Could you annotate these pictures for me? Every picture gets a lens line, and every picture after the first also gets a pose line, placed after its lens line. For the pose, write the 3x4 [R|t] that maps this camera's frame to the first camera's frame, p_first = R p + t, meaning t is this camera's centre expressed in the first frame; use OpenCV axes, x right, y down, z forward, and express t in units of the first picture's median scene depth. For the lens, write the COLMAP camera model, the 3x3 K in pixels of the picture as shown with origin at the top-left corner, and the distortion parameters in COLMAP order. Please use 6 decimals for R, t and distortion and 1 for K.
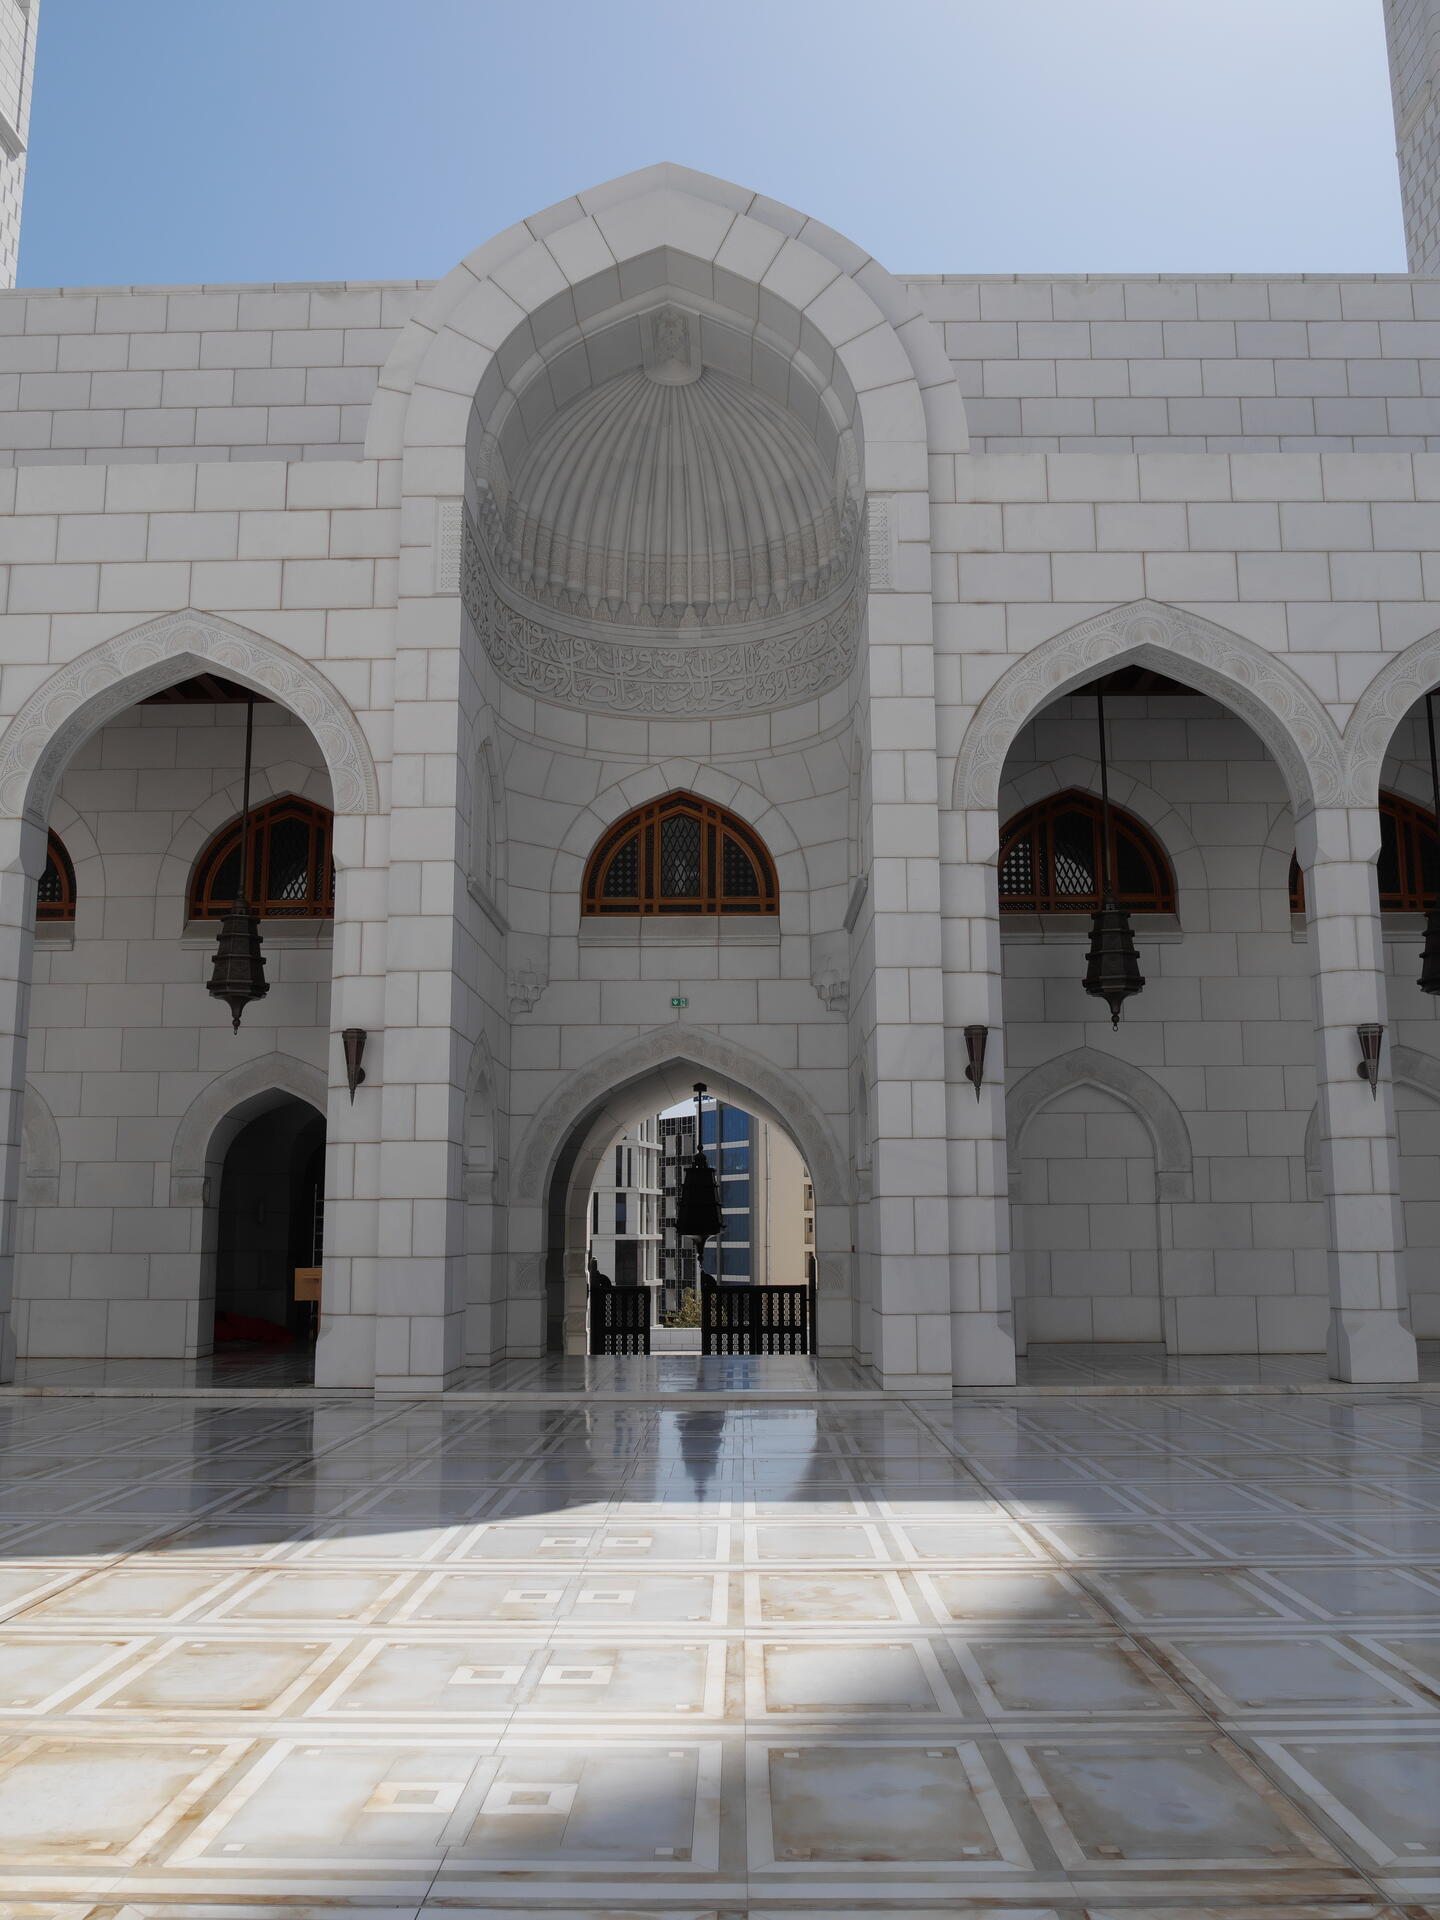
lens RADIAL K [[1624.8, 0, 725.7], [0, 1624.8, 968.0], [0, 0, 1]] dist [-0.045442, 0.017649]
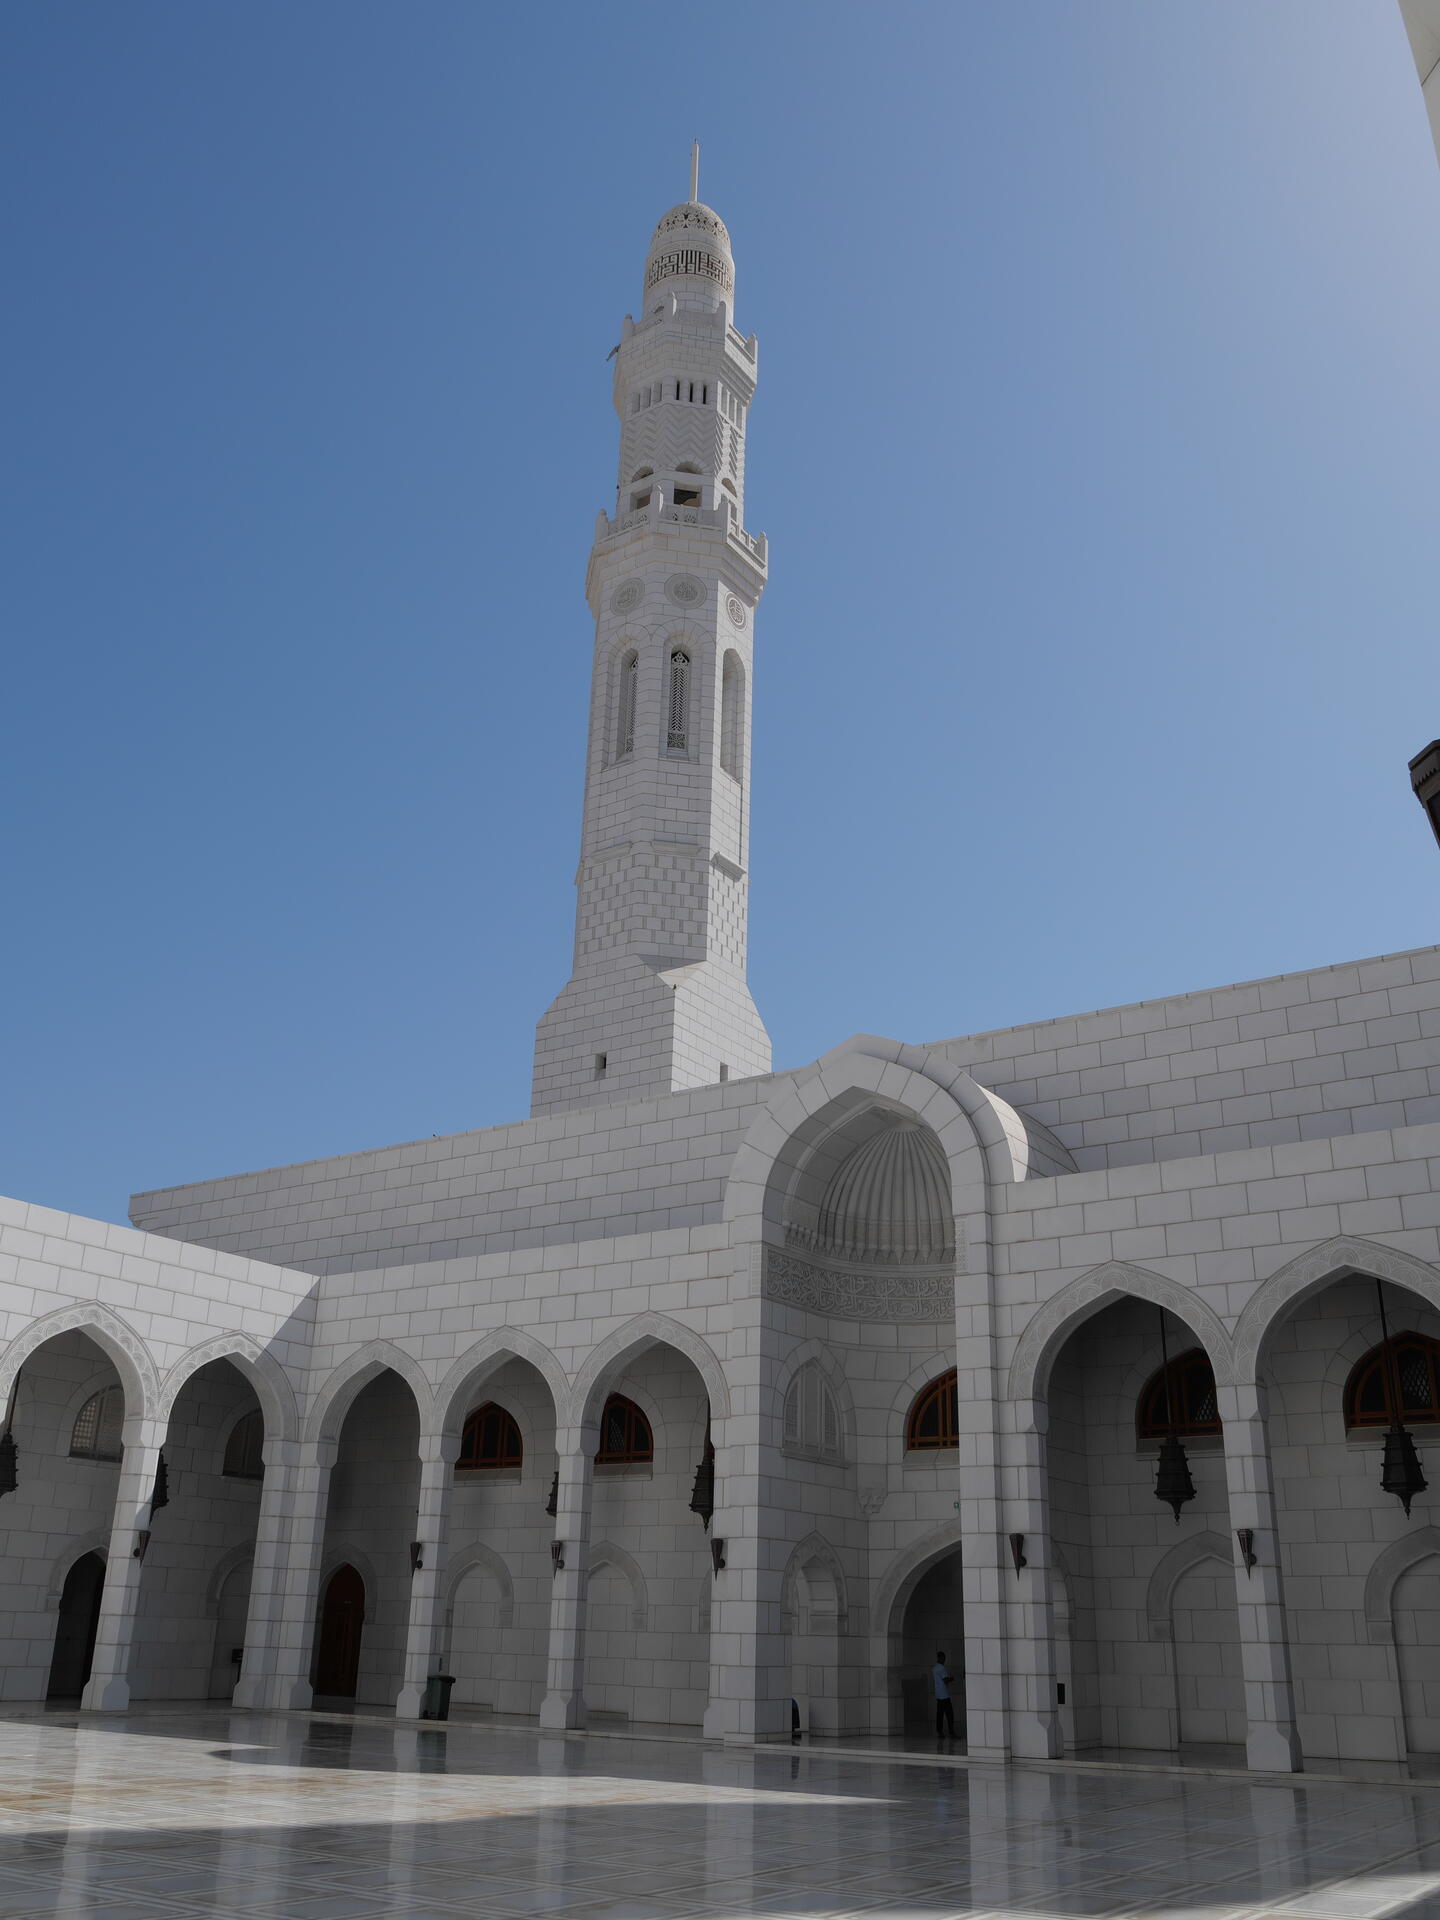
lens RADIAL K [[1624.8, 0, 725.7], [0, 1624.8, 968.0], [0, 0, 1]] dist [-0.045442, 0.017649]
pose [[0.836176, -0.188444, -0.515071, 0.837185], [0.062057, 0.965597, -0.252529, -0.122275], [0.544939, 0.179195, 0.819104, -0.633969]]
